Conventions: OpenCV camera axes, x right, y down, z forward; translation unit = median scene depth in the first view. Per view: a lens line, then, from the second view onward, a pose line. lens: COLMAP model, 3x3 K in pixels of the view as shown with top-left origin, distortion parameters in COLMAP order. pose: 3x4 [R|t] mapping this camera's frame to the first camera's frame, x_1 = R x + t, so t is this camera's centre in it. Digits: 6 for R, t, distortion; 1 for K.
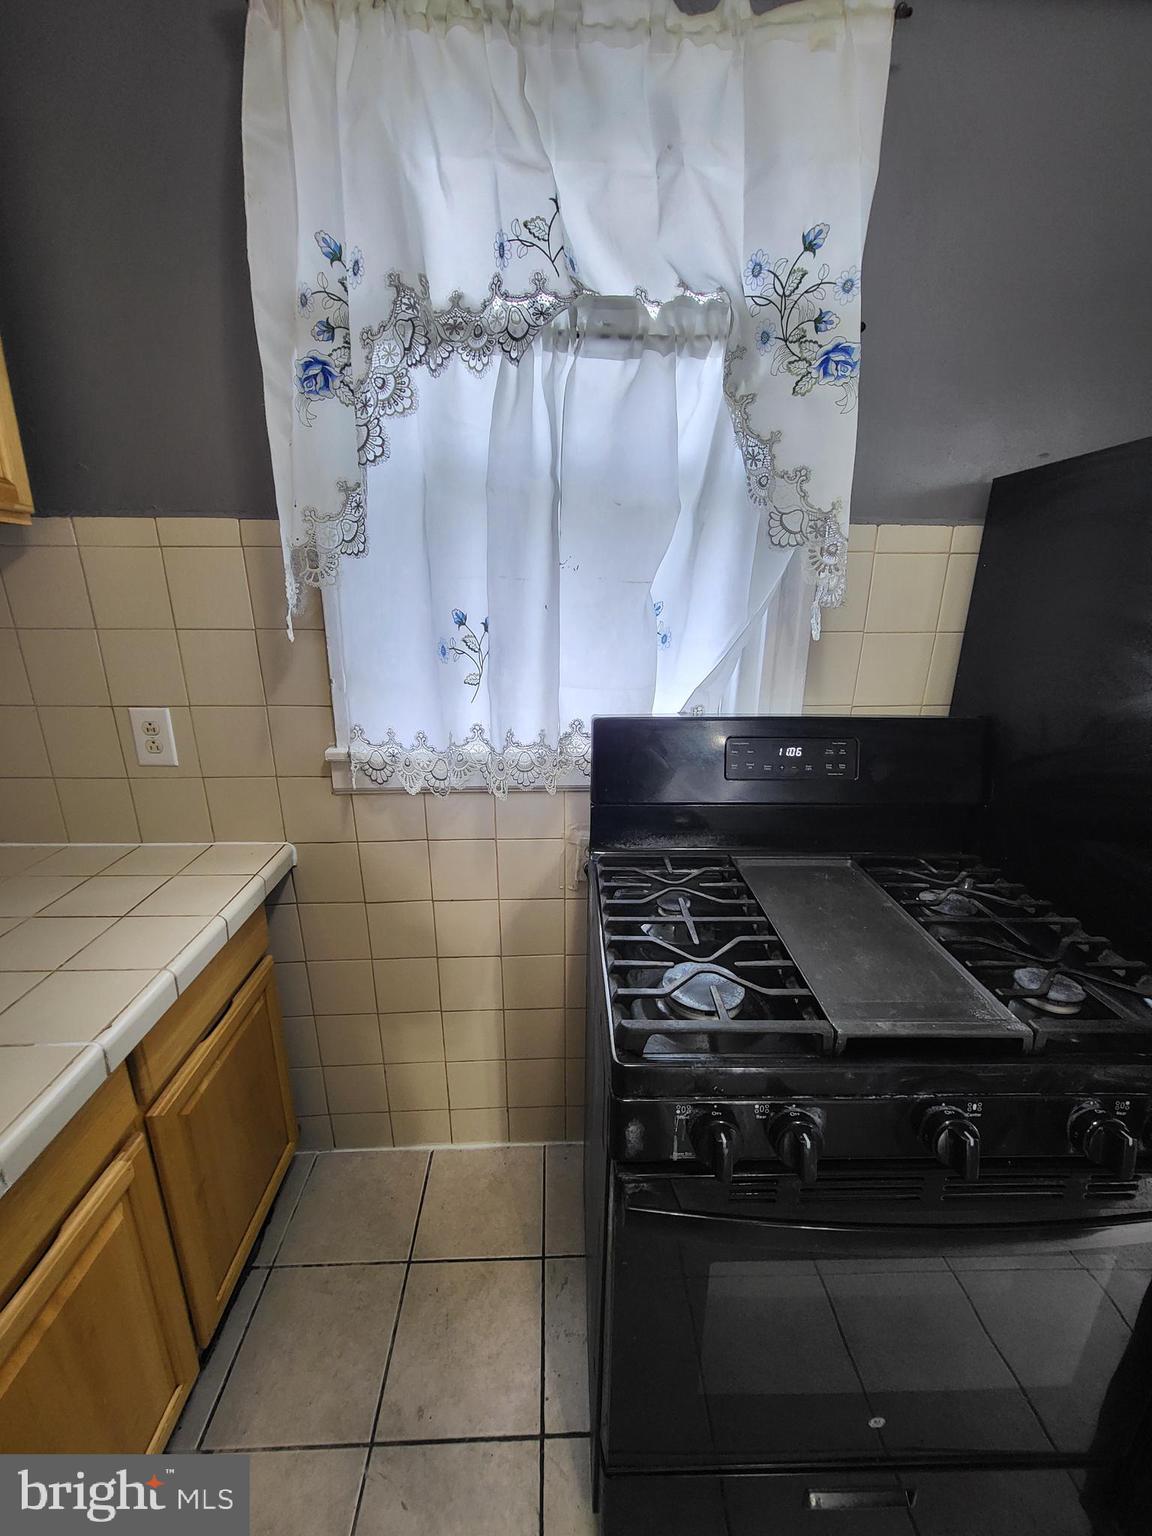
lens RADIAL K [[603.7, 0, 575.9], [0, 603.7, 773.9], [0, 0, 1]] dist [0.002776, -0.001535]
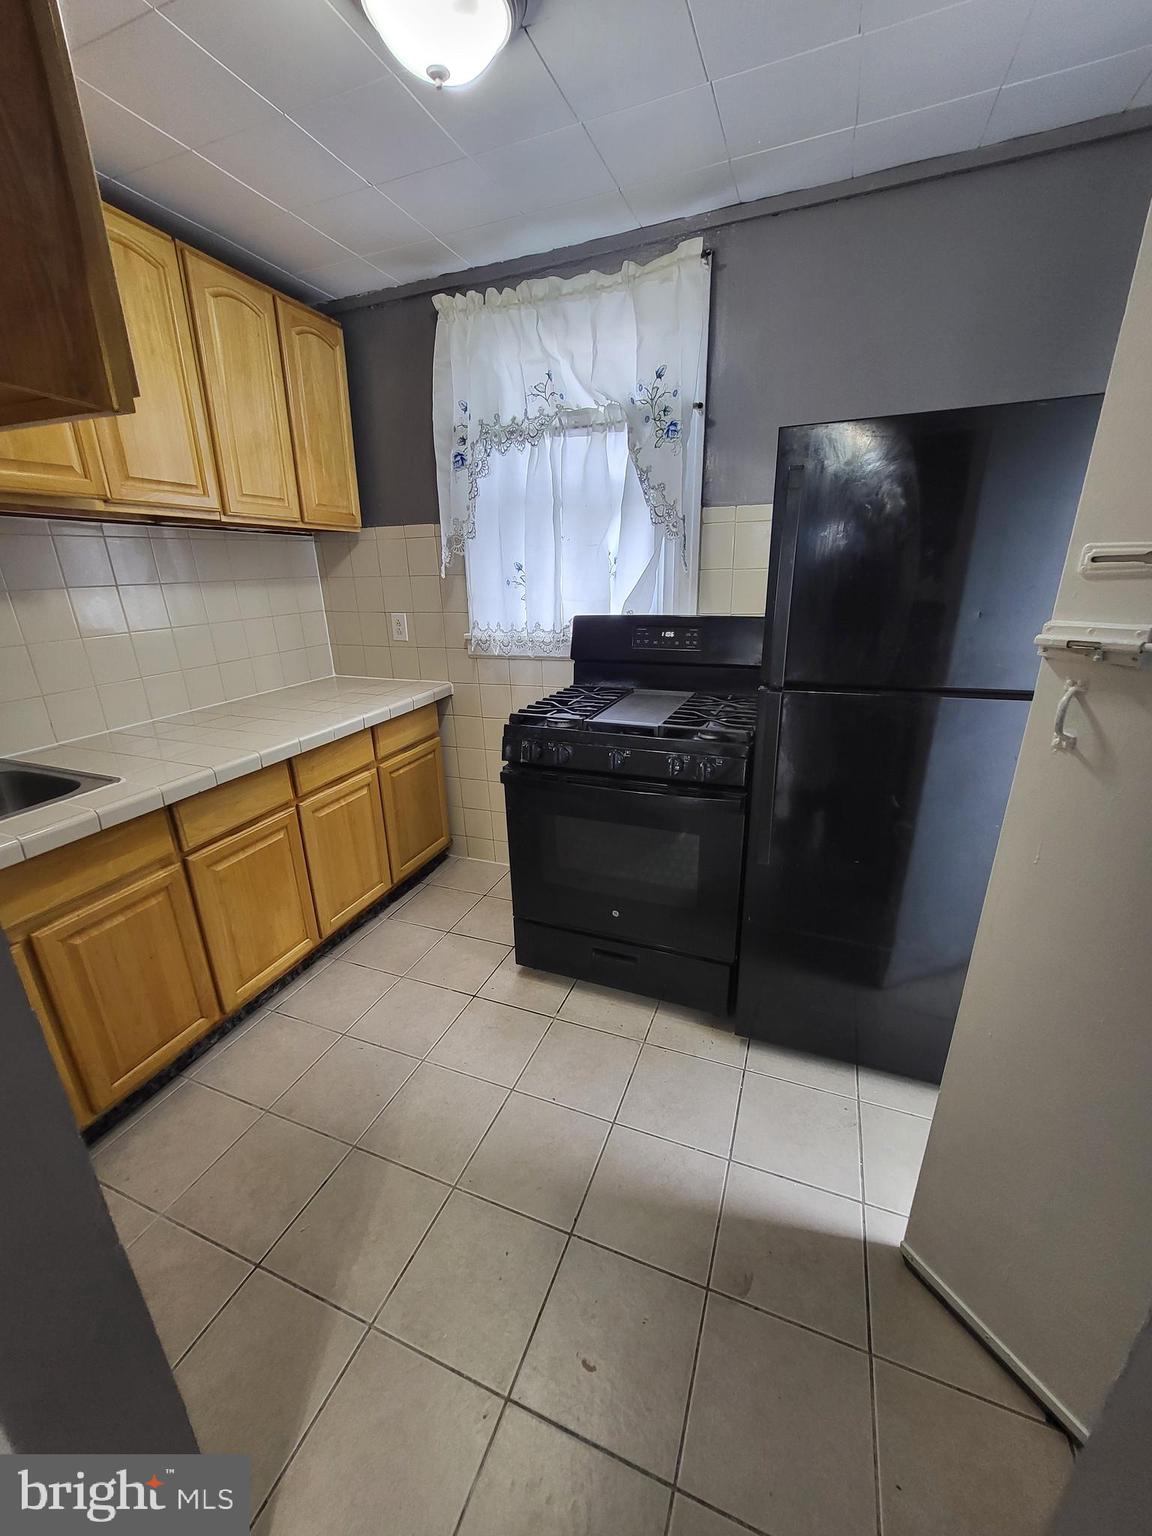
lens RADIAL K [[603.7, 0, 575.2], [0, 603.7, 774.3], [0, 0, 1]] dist [0.002776, -0.001535]
pose [[0.914247, 0.105392, -0.391210, 0.999237], [-0.088097, 0.994183, 0.061953, 0.348900], [0.395464, -0.022175, 0.918214, -0.963213]]
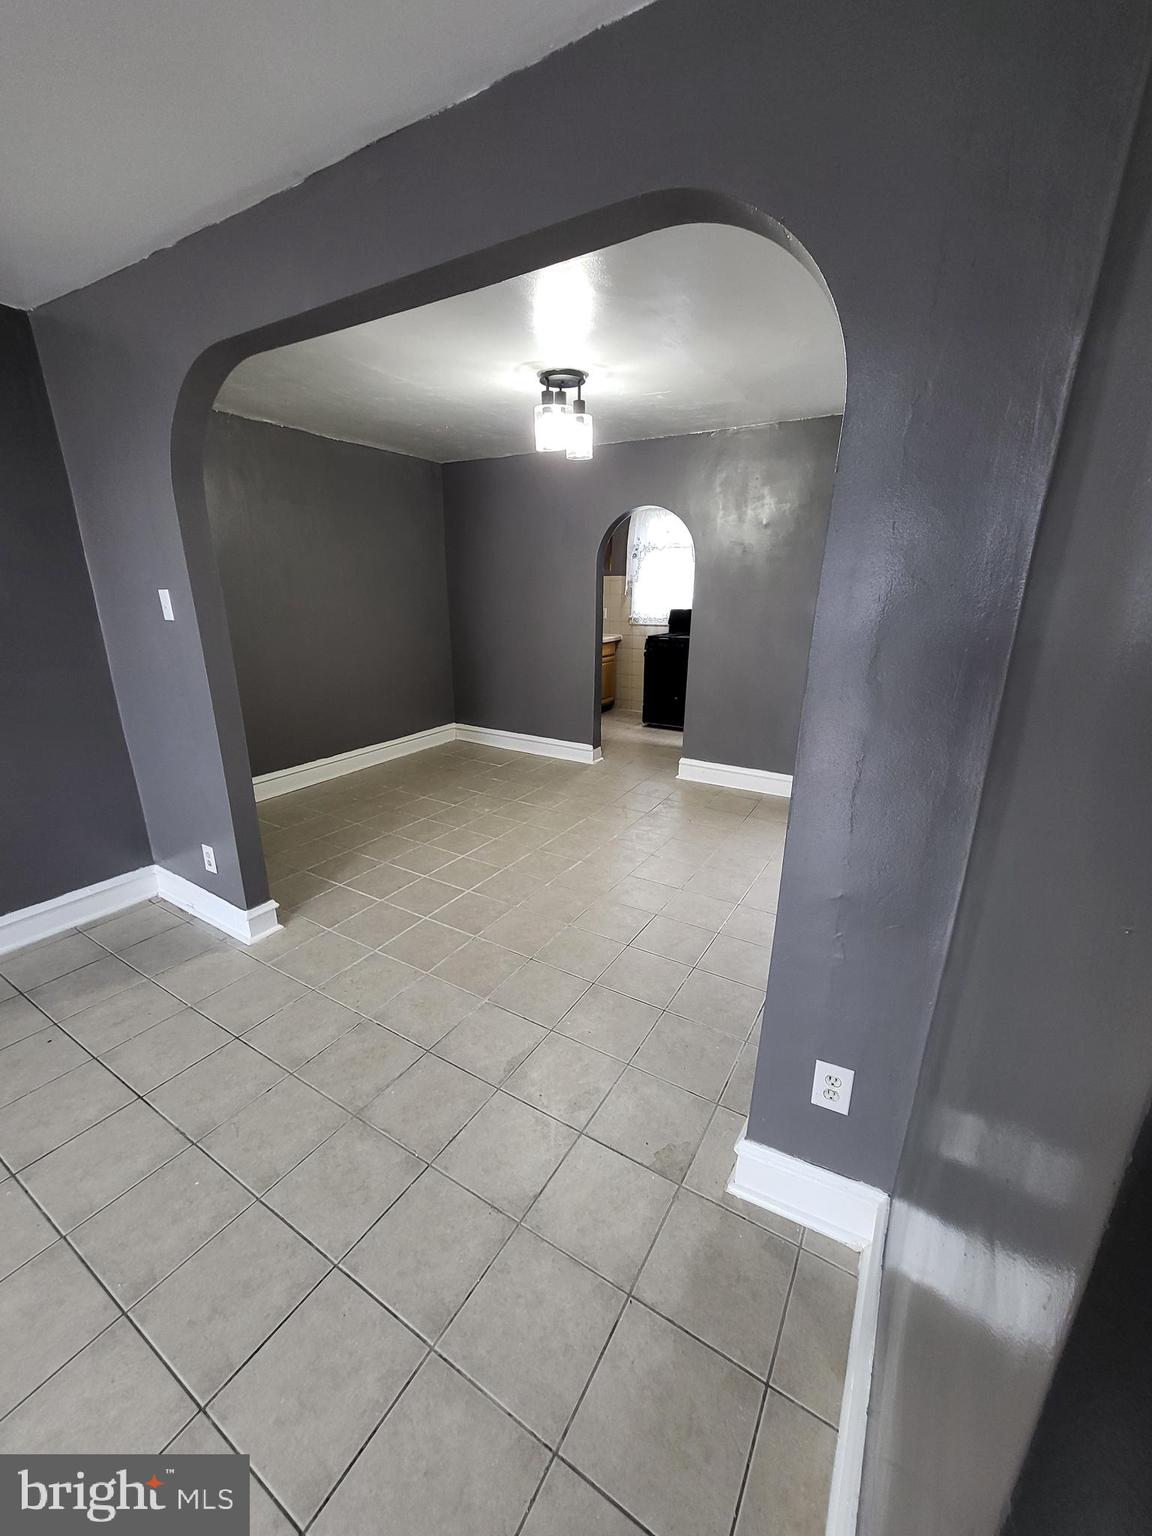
lens RADIAL K [[603.7, 0, 571.0], [0, 603.7, 776.2], [0, 0, 1]] dist [0.002776, -0.001535]
pose [[0.832458, 0.158554, -0.530918, 2.934565], [-0.151831, 0.986783, 0.056629, 1.492993], [0.532880, 0.033468, 0.845529, -4.970762]]
